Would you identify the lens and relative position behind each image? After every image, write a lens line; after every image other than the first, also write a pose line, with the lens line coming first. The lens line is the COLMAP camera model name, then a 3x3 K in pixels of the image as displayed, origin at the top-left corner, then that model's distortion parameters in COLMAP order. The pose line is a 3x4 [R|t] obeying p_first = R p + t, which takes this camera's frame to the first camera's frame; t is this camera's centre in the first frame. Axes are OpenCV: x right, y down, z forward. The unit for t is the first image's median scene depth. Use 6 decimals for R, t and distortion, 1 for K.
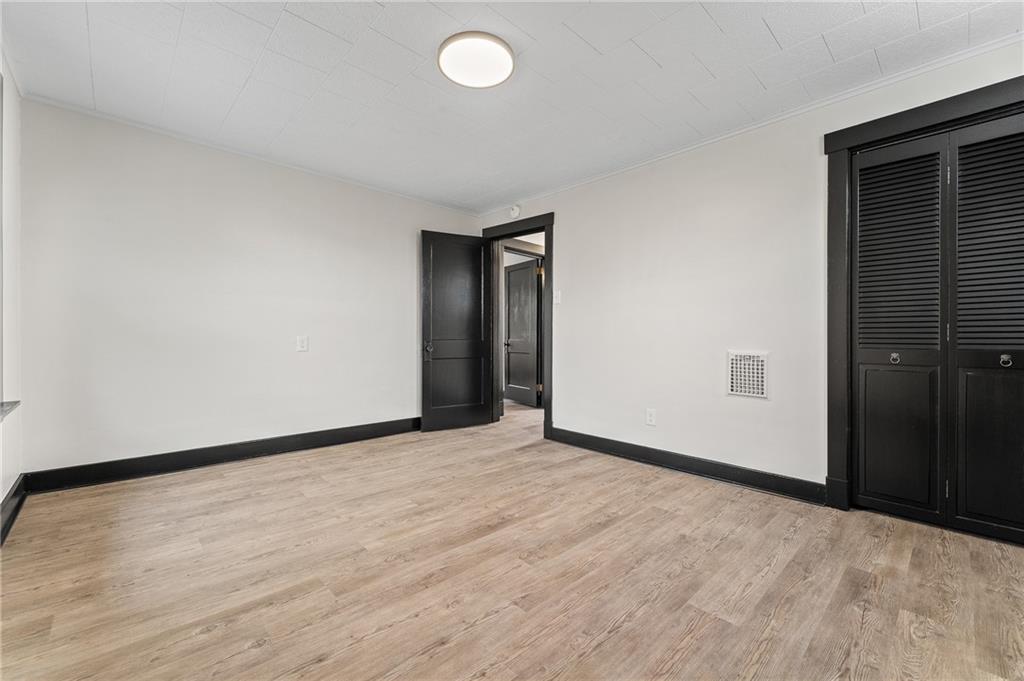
lens RADIAL K [[412.1, 0, 510.7], [0, 412.1, 339.8], [0, 0, 1]] dist [0.000770, 0.000640]
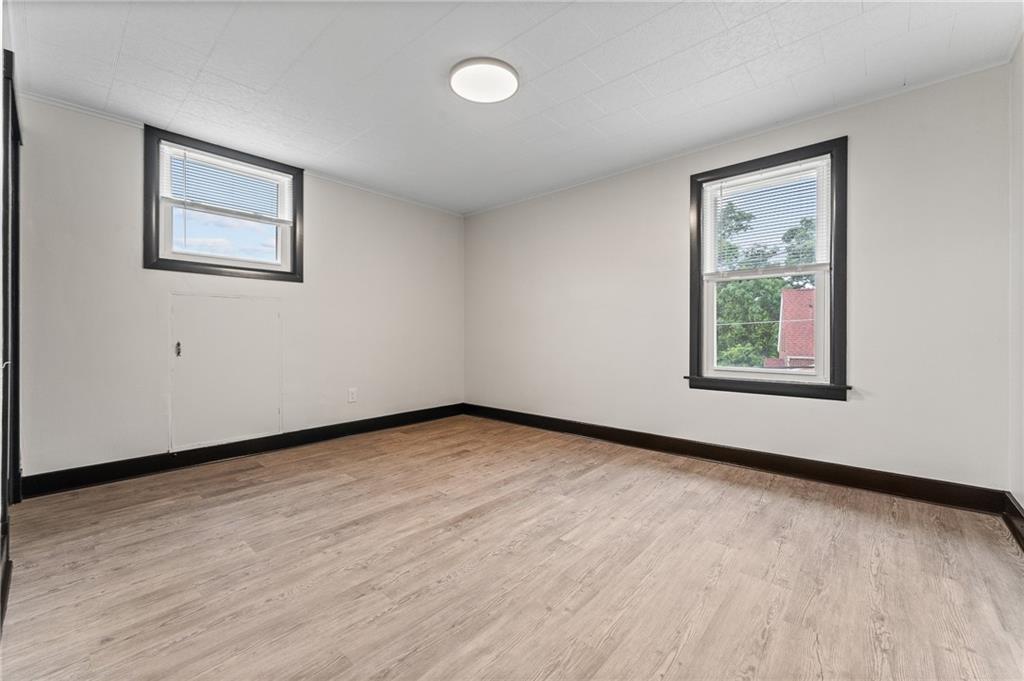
lens RADIAL K [[412.1, 0, 513.2], [0, 412.1, 336.0], [0, 0, 1]] dist [0.000770, 0.000640]
pose [[-0.996127, -0.005453, -0.087758, -0.064339], [-0.006149, 0.999952, 0.007656, -0.008365], [0.087712, 0.008166, -0.996112, 1.997745]]
